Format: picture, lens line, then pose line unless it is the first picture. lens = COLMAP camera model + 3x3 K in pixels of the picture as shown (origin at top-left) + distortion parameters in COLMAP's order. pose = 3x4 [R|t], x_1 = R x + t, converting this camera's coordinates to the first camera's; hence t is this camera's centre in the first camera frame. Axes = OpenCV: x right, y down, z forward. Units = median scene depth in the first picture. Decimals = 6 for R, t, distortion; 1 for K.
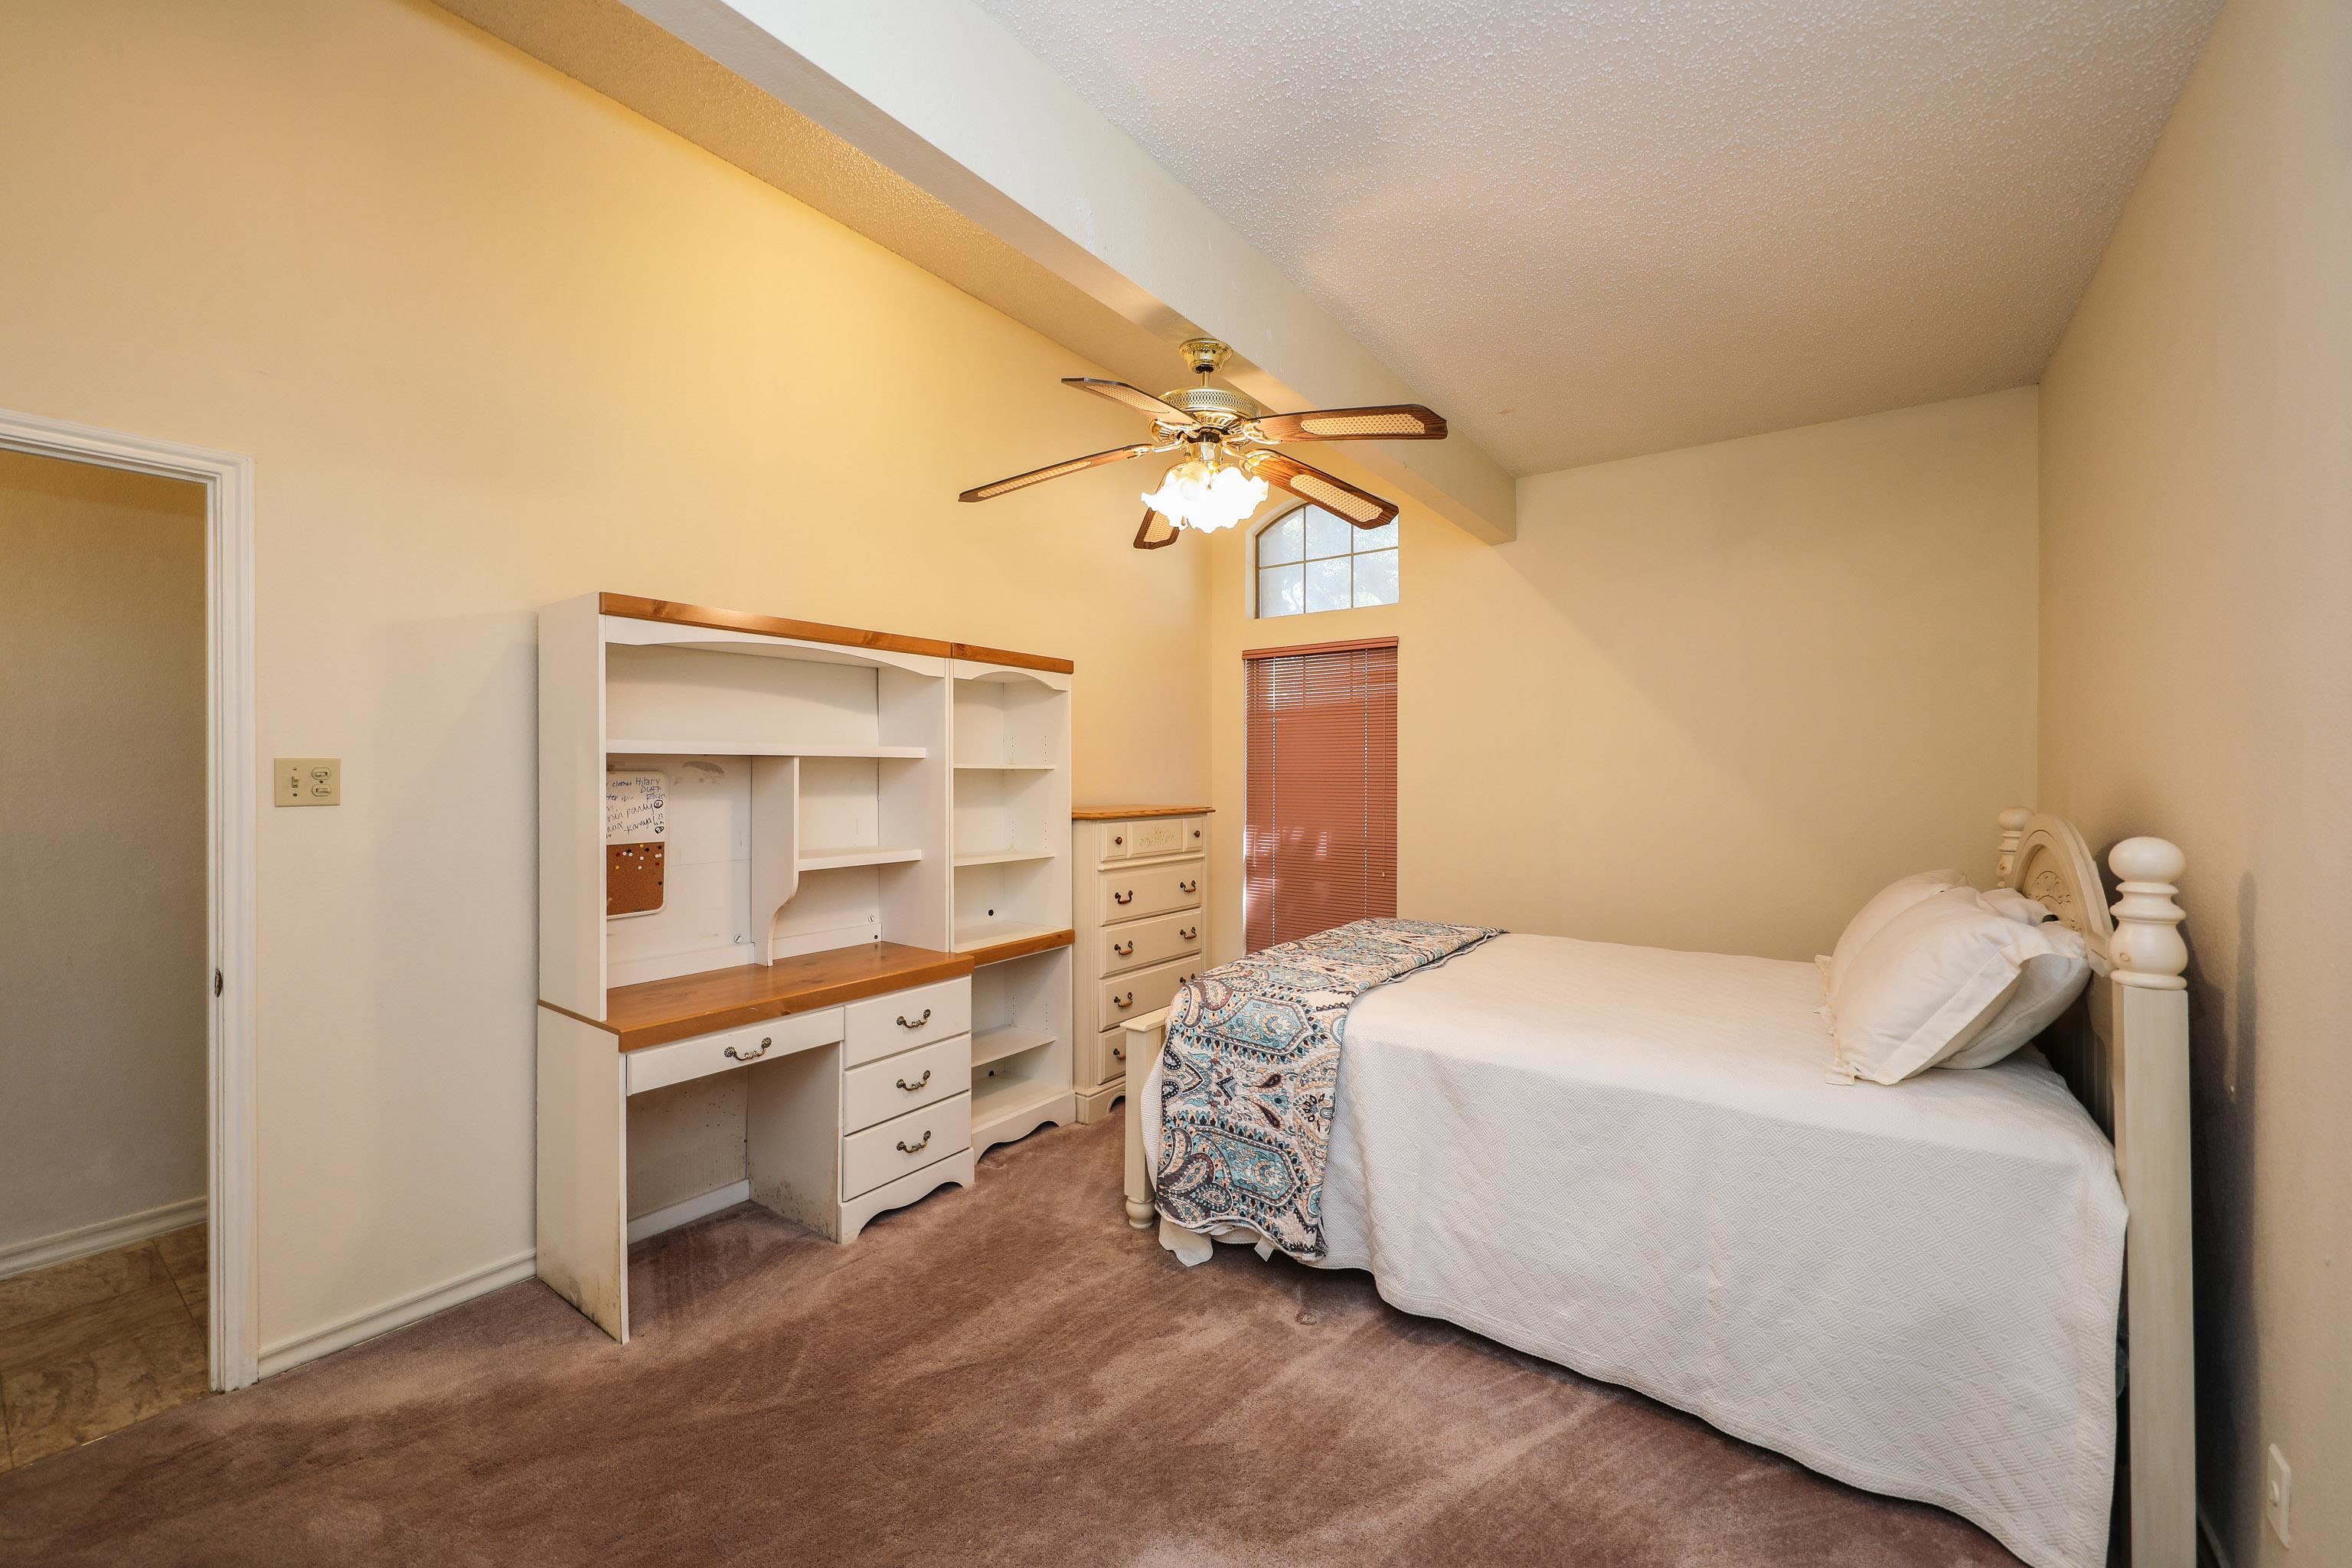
lens RADIAL K [[936.4, 0, 1173.0], [0, 936.4, 776.2], [0, 0, 1]] dist [0.006705, -0.003987]
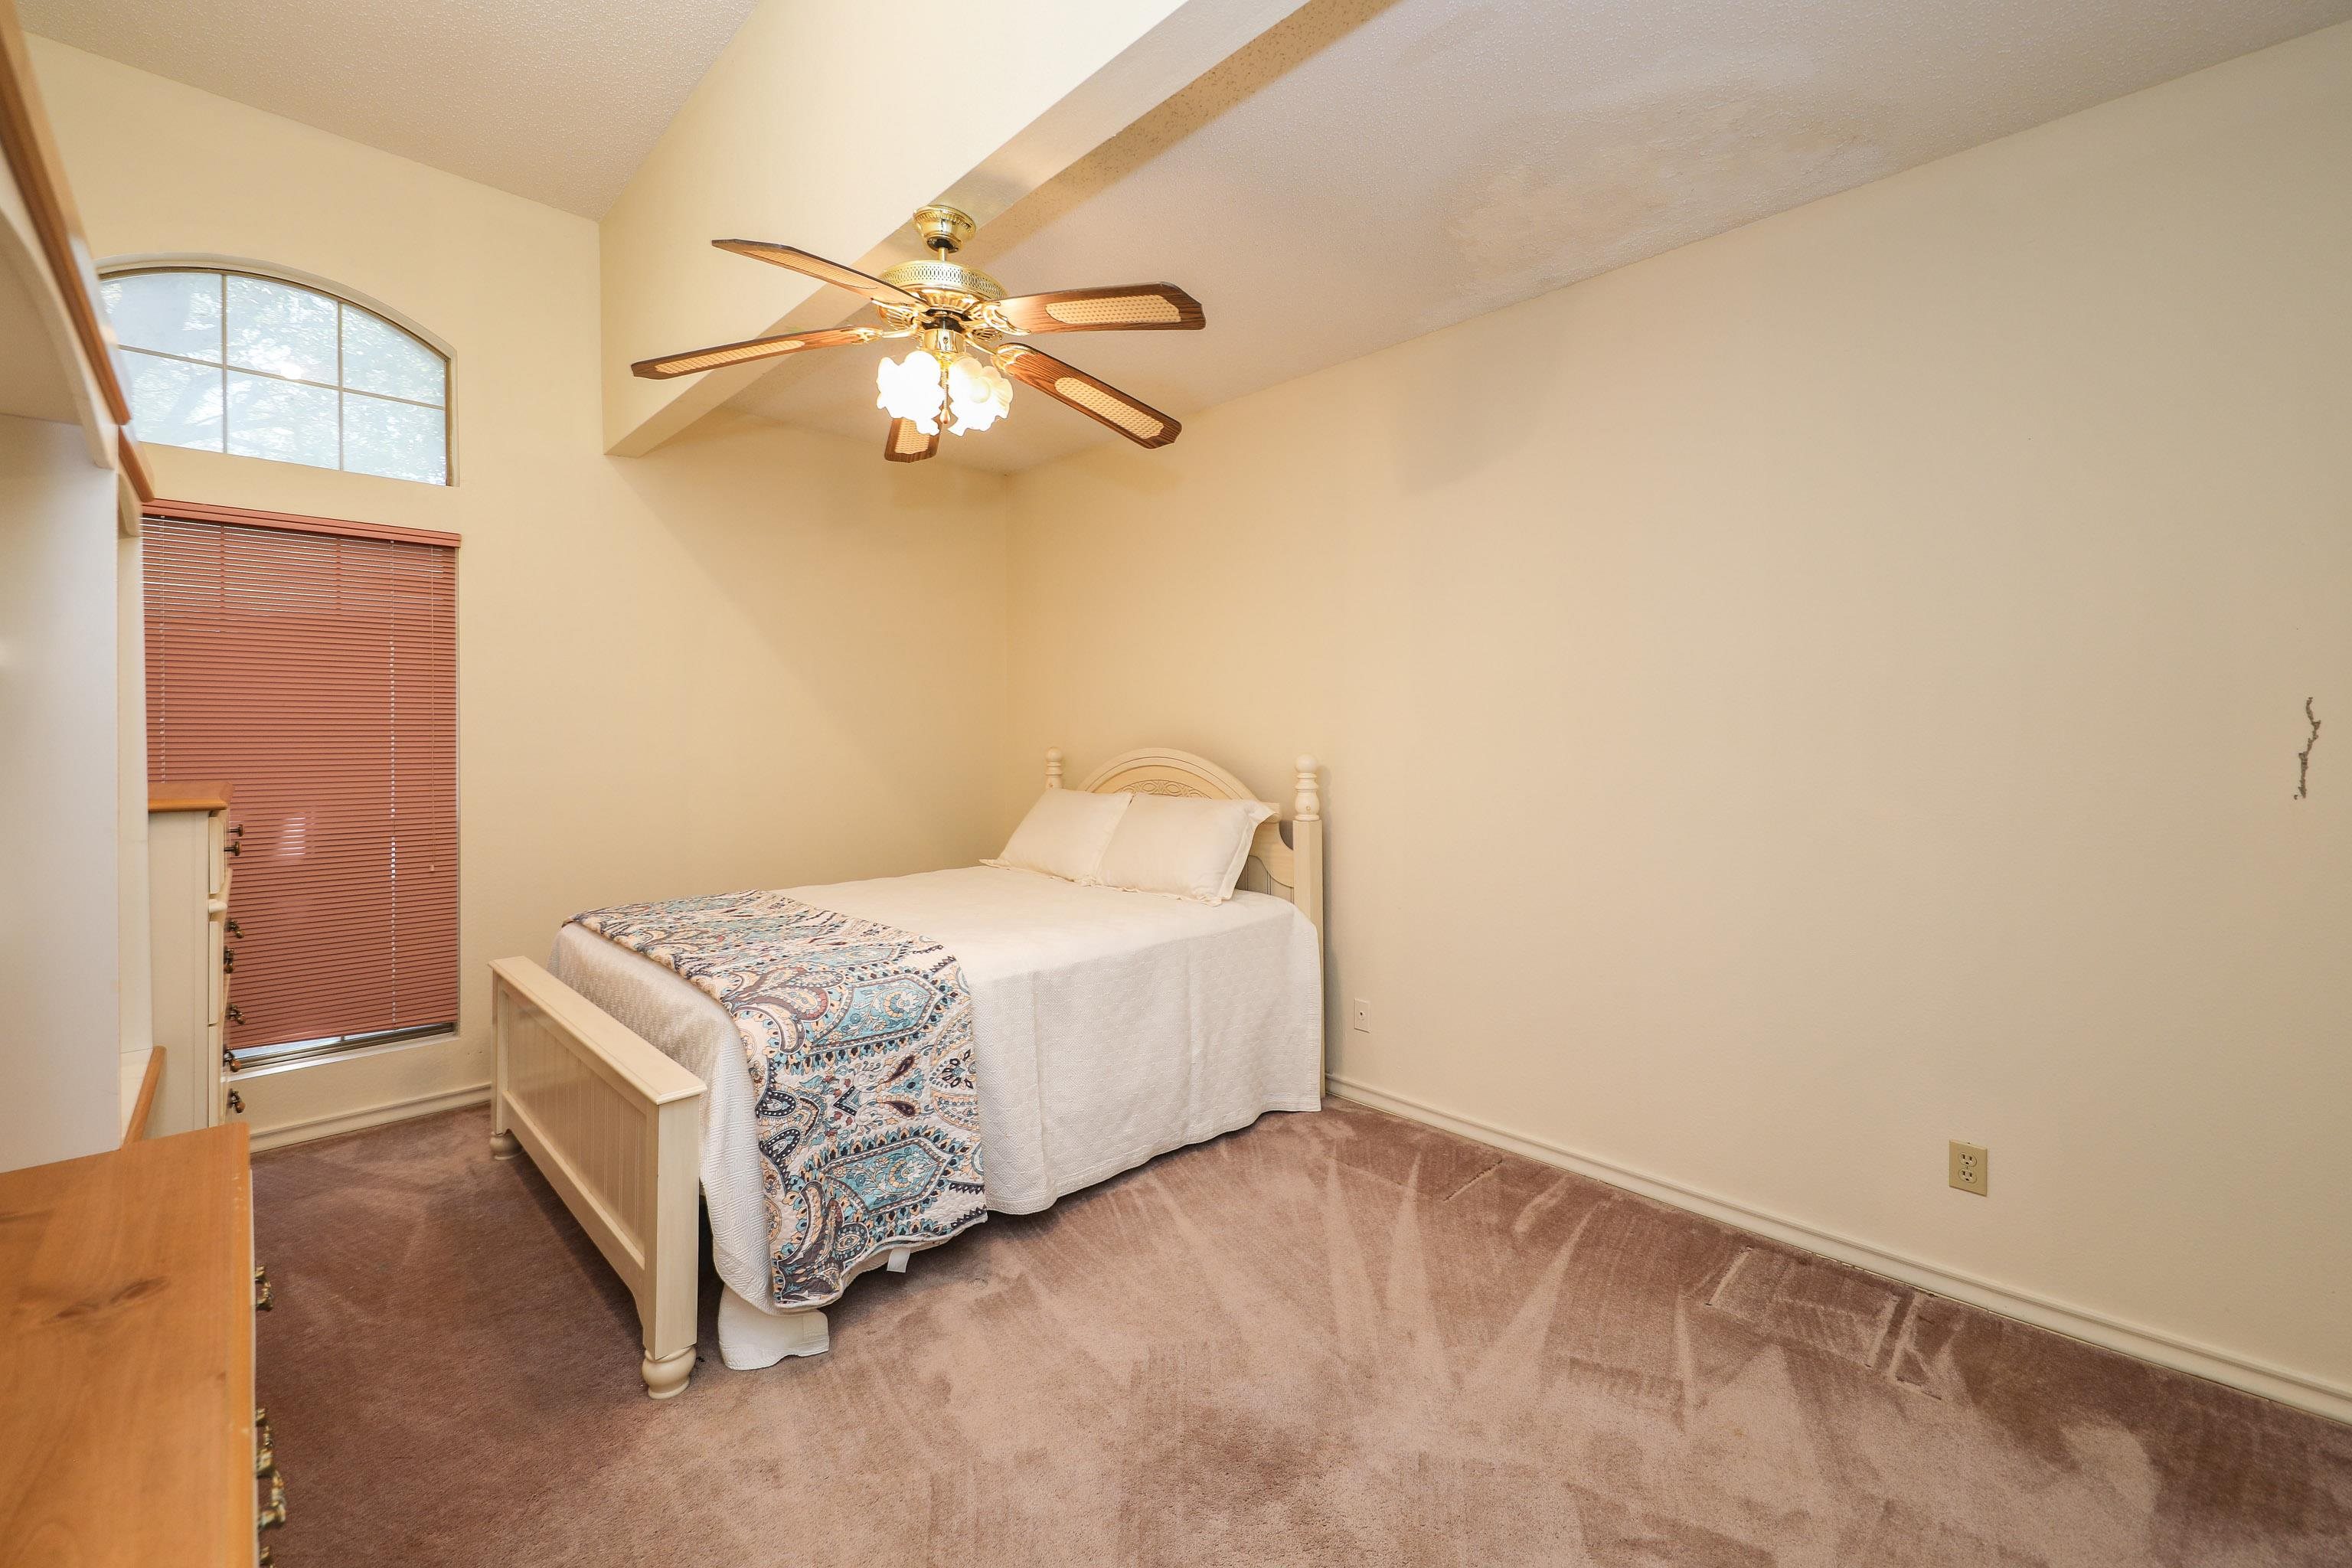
lens RADIAL K [[936.4, 0, 1183.0], [0, 936.4, 763.8], [0, 0, 1]] dist [0.006705, -0.003987]
pose [[0.133656, -0.027859, 0.990636, -0.731888], [0.004948, 0.999611, 0.027444, 0.018766], [-0.991015, 0.001233, 0.133741, 0.631174]]
